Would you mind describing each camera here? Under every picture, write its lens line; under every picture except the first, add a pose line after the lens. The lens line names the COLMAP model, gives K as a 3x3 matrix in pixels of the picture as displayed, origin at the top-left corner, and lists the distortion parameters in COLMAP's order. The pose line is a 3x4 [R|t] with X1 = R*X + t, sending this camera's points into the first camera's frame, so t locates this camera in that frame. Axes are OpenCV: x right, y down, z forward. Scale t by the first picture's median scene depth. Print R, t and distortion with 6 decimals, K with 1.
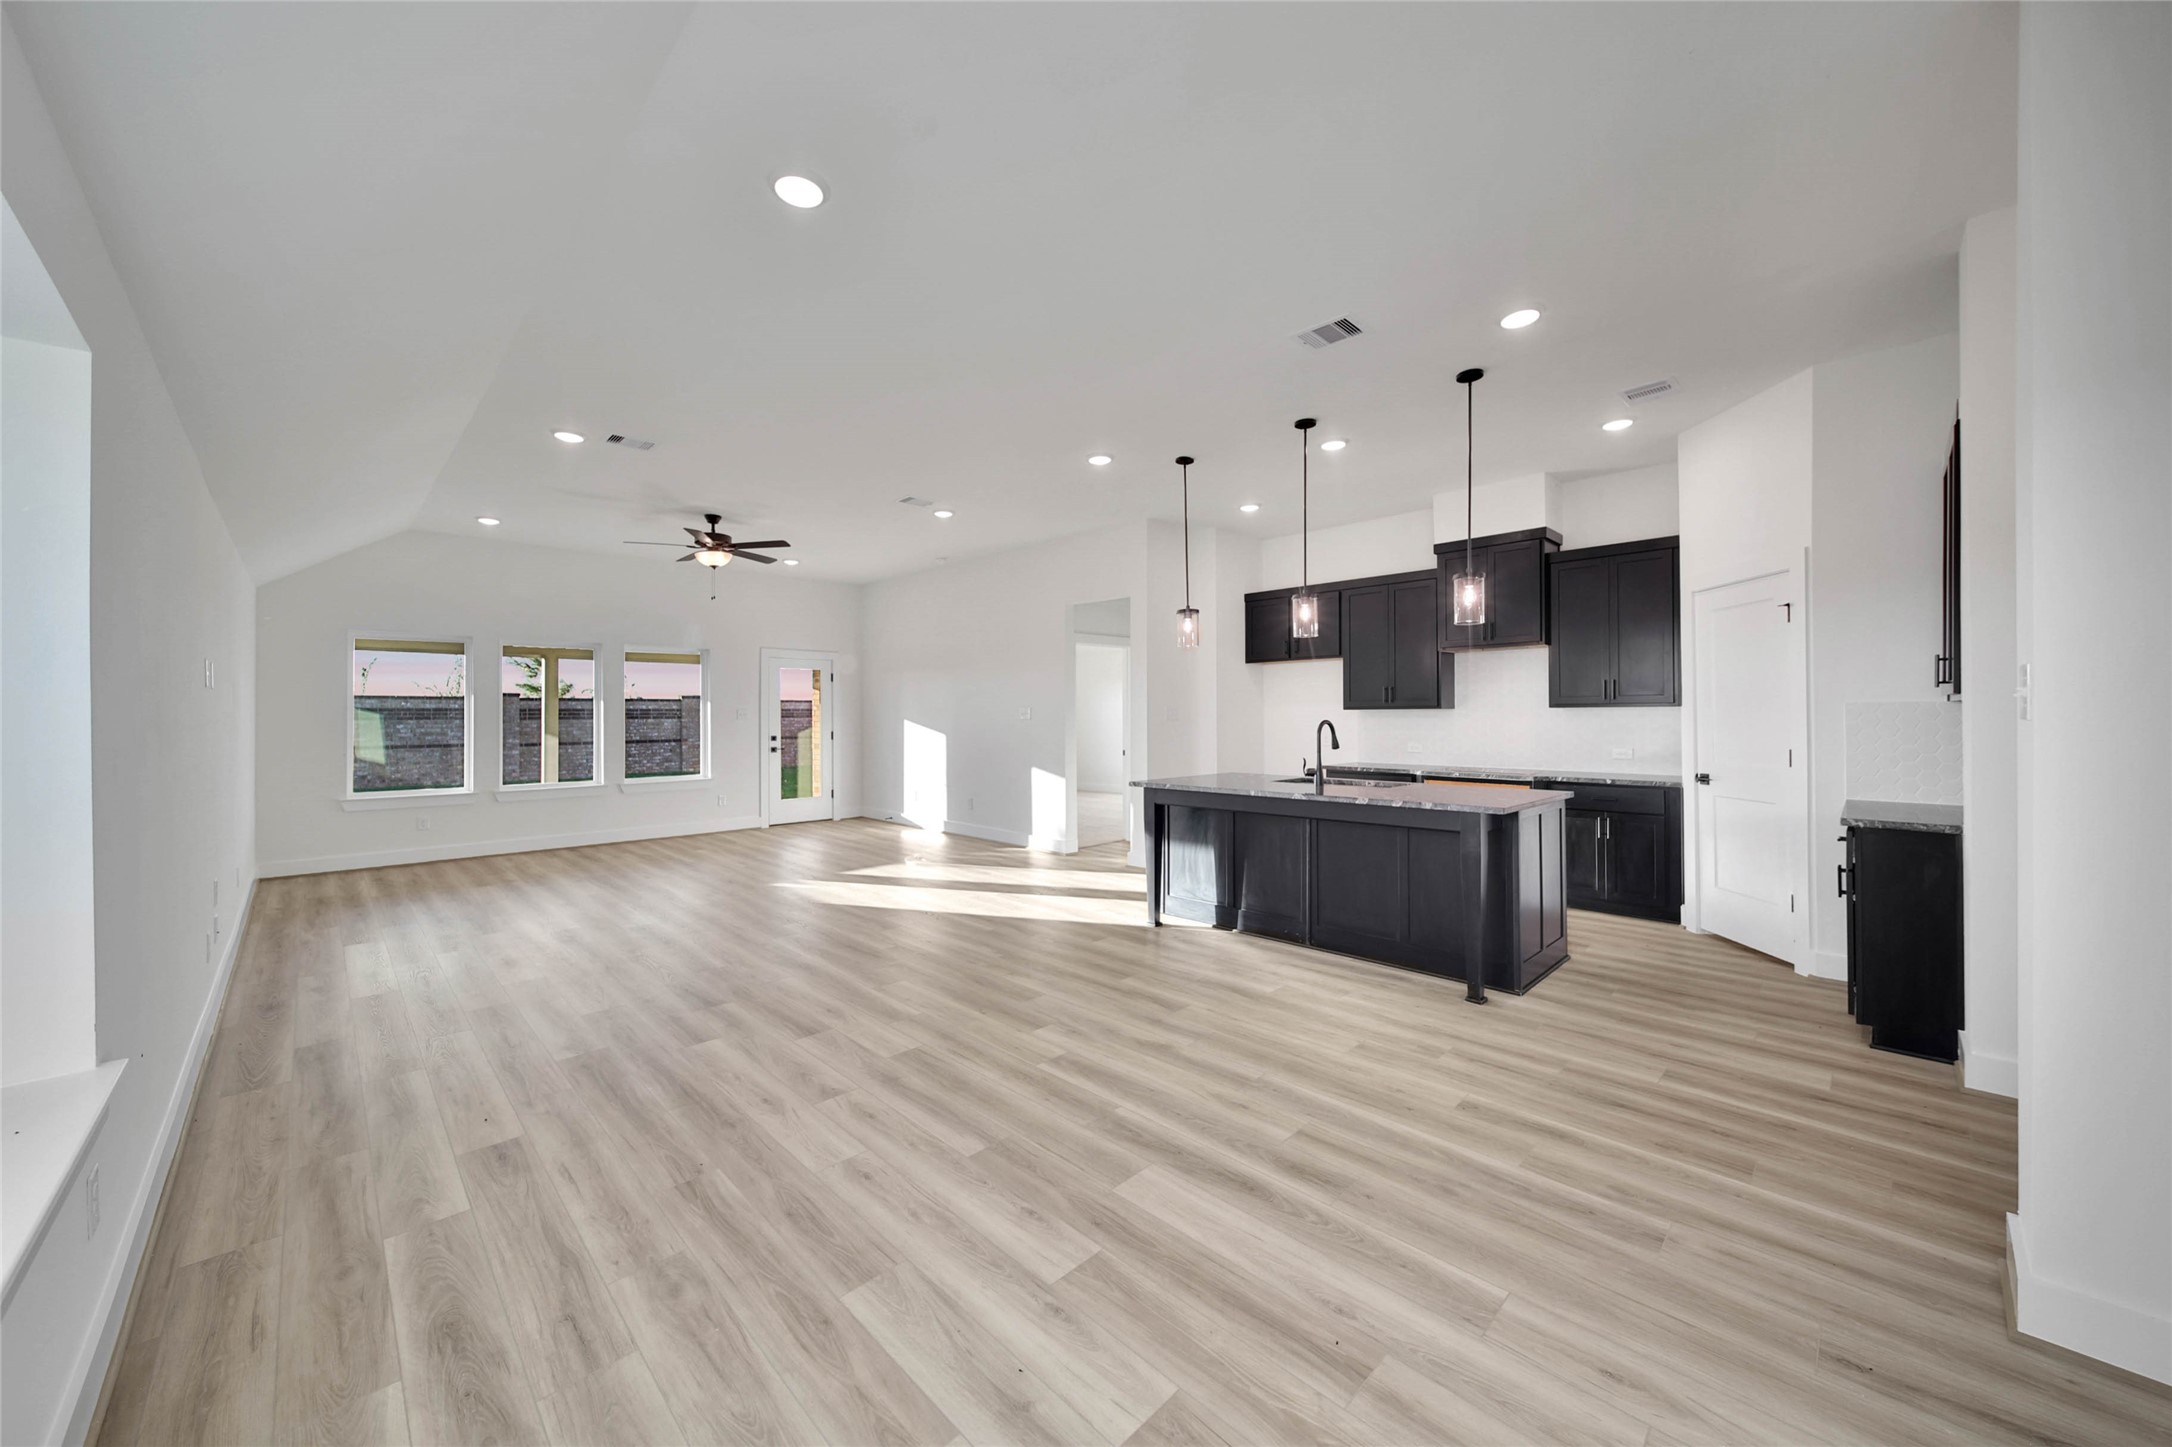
lens RADIAL K [[811.9, 0, 1086.7], [0, 811.9, 713.9], [0, 0, 1]] dist [0.001543, -0.000041]
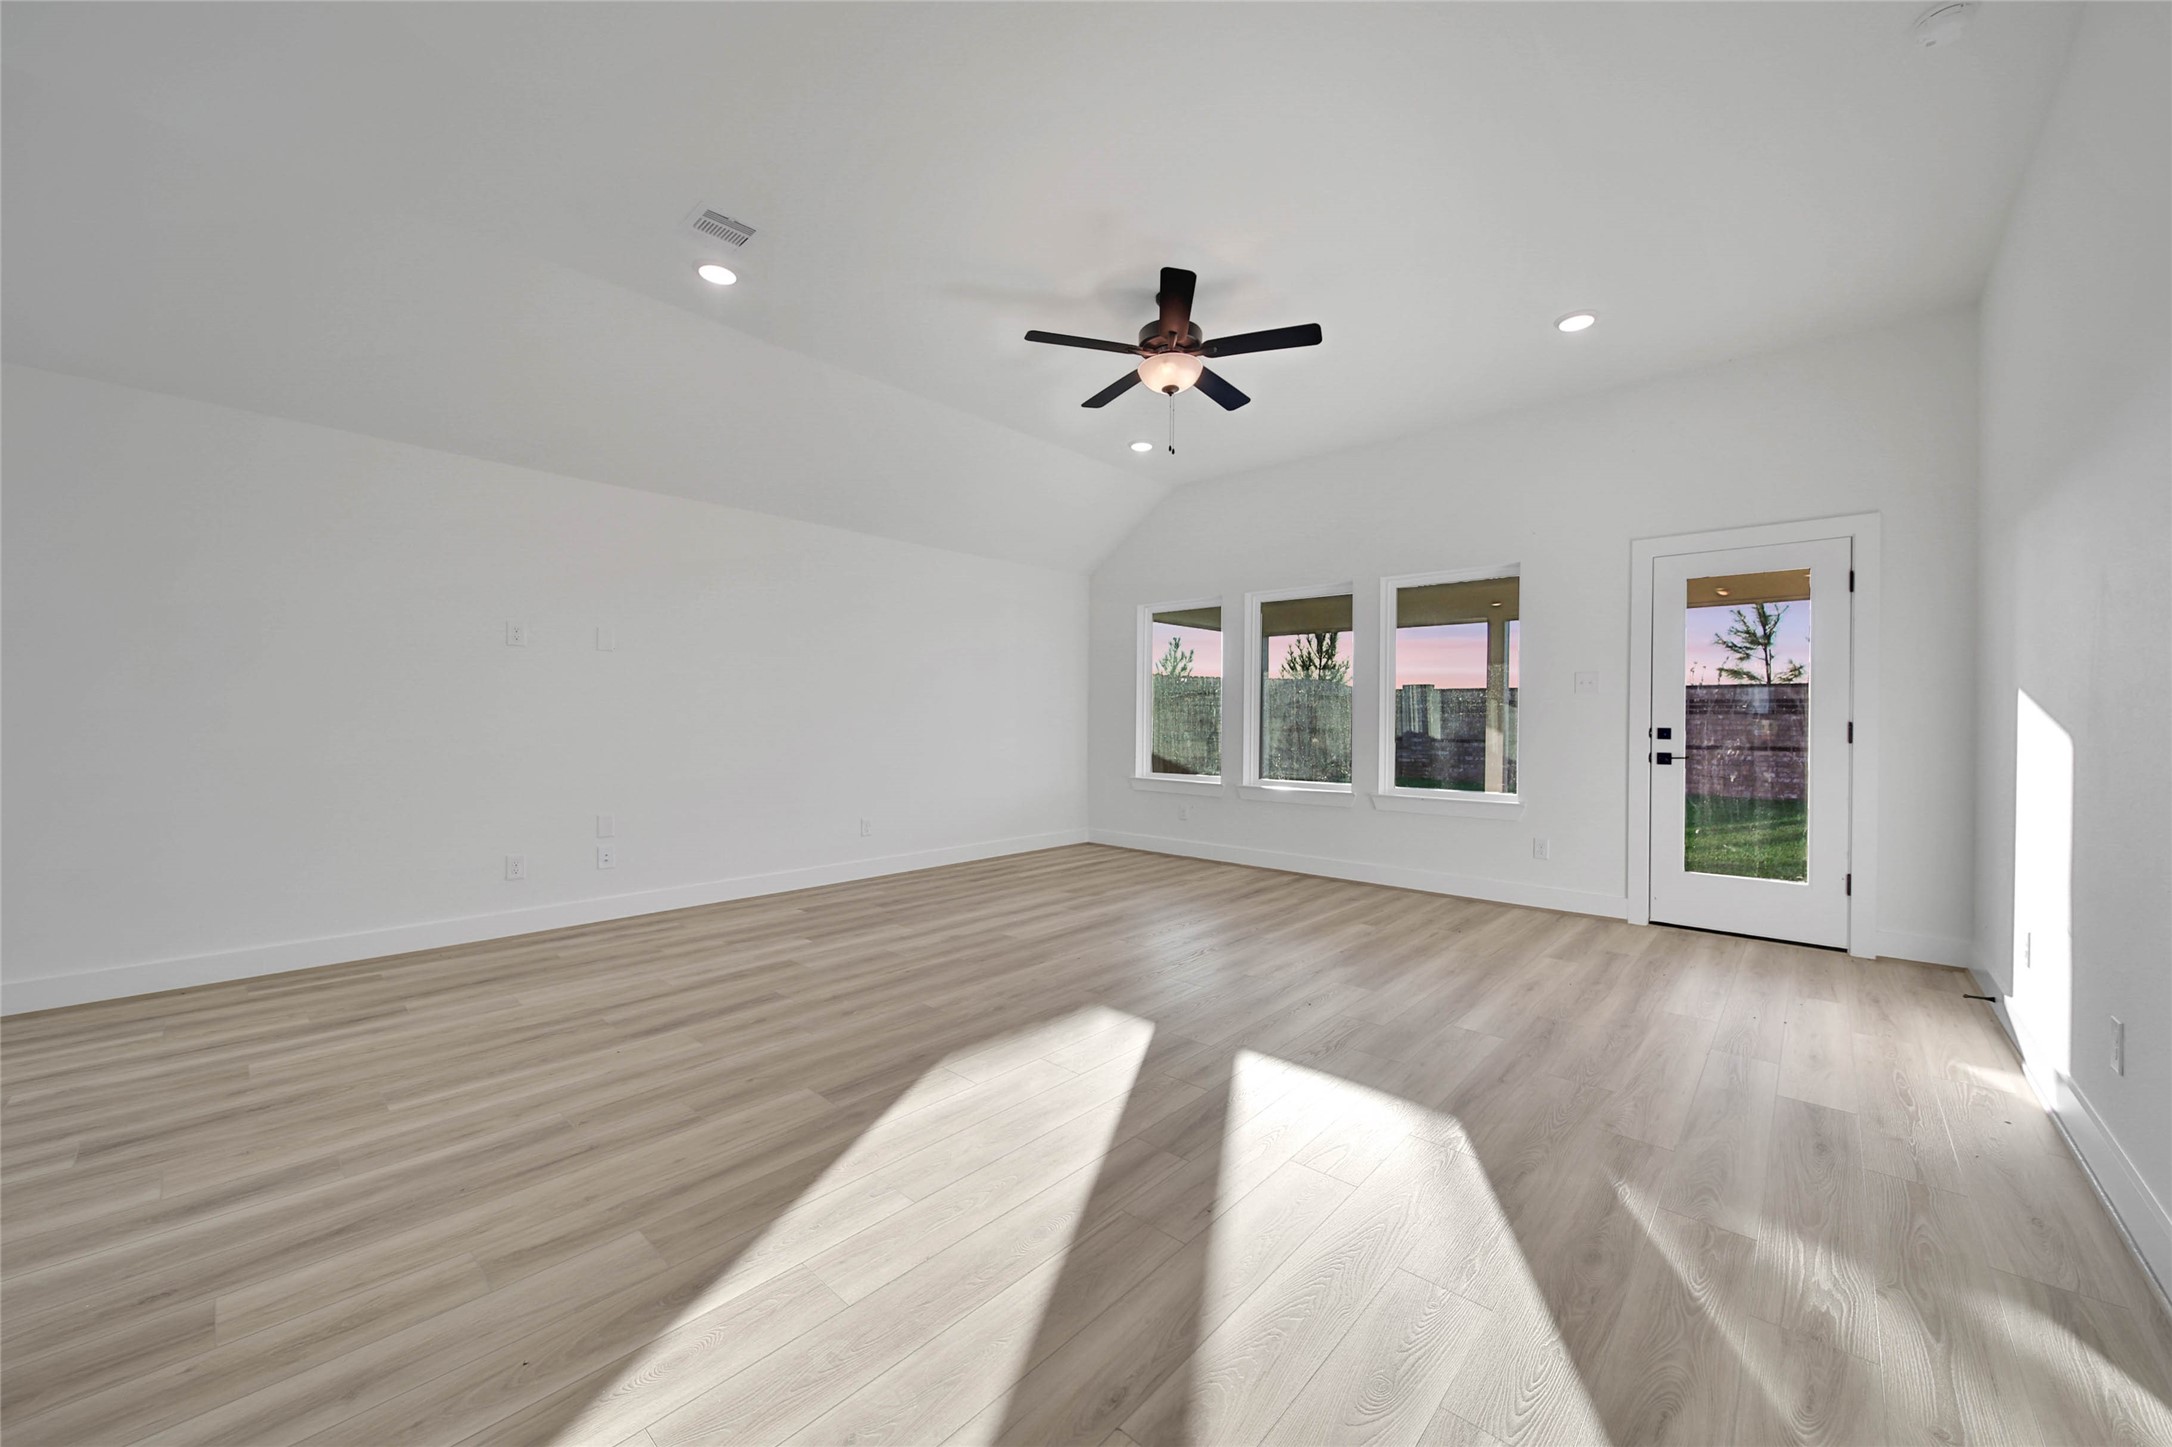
lens RADIAL K [[811.9, 0, 1086.7], [0, 811.9, 713.9], [0, 0, 1]] dist [0.001543, -0.000041]
pose [[0.060245, -0.004578, -0.998173, 0.056874], [-0.007281, 0.999961, -0.005026, 0.026296], [0.998157, 0.007571, 0.060210, 0.714187]]
